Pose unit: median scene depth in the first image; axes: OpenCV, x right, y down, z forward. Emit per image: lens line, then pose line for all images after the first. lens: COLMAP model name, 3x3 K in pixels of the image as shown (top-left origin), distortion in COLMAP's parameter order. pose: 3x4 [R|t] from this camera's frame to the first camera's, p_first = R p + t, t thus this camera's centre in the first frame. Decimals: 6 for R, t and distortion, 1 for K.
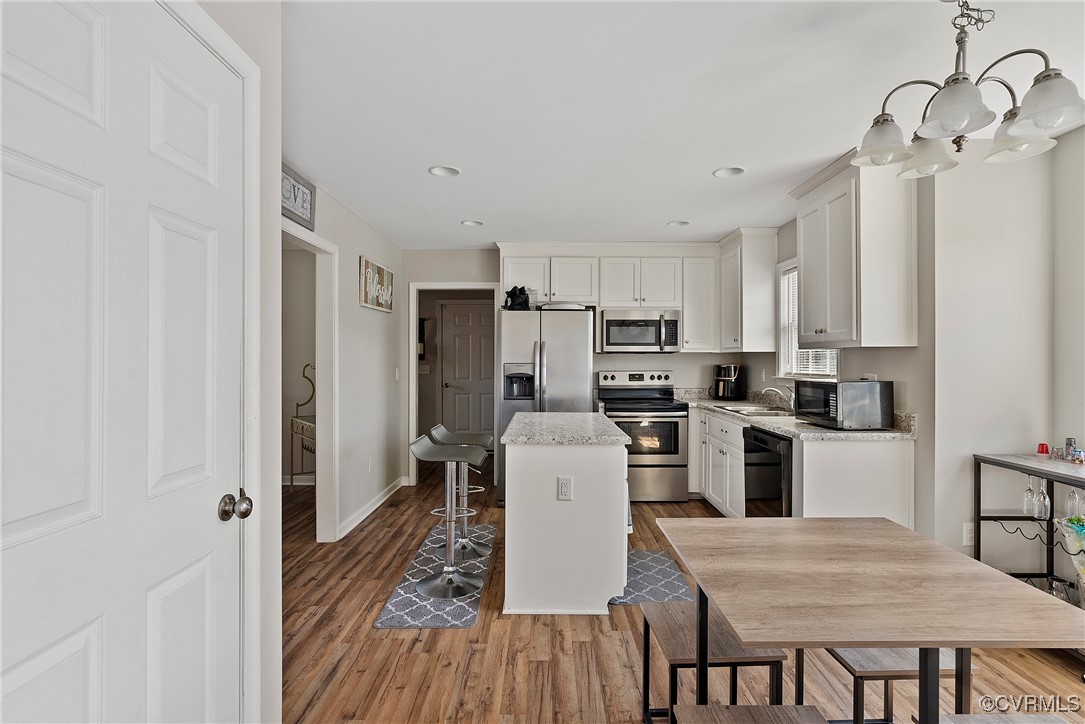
lens RADIAL K [[518.1, 0, 542.2], [0, 518.1, 360.2], [0, 0, 1]] dist [-0.011910, 0.003085]
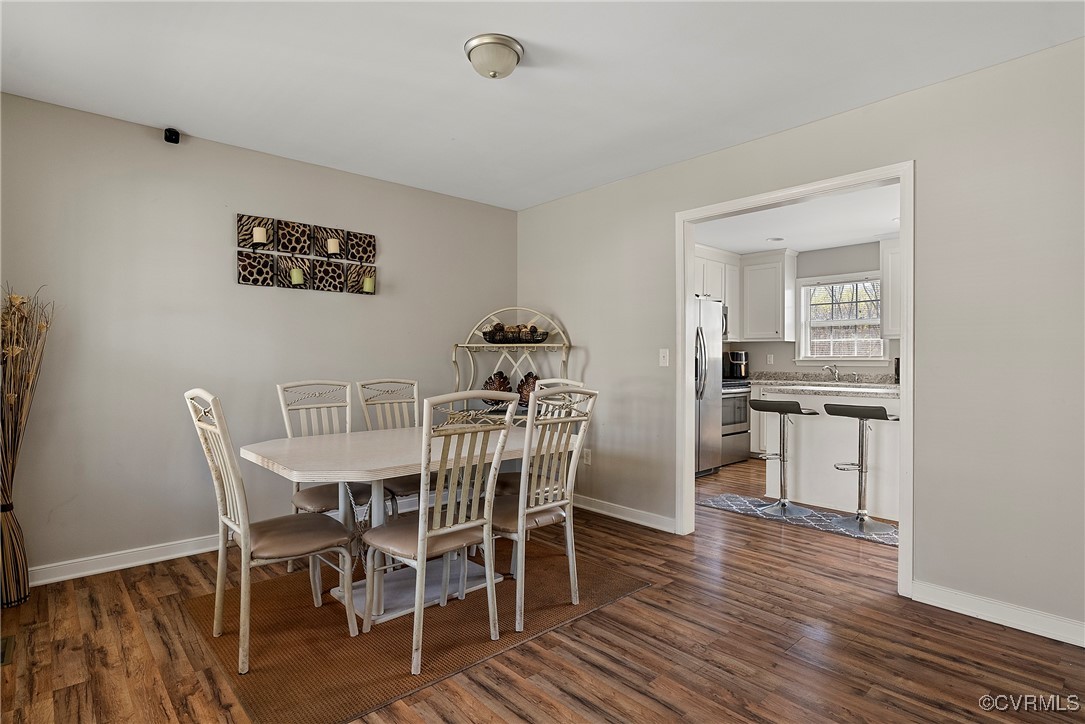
lens RADIAL K [[562.8, 0, 539.0], [0, 562.8, 354.6], [0, 0, 1]] dist [0.004993, 0.000648]
pose [[0.737772, 0.007095, 0.675013, -1.504436], [-0.000467, 0.999950, -0.010001, 0.048638], [-0.675050, 0.007063, 0.737738, 0.502024]]
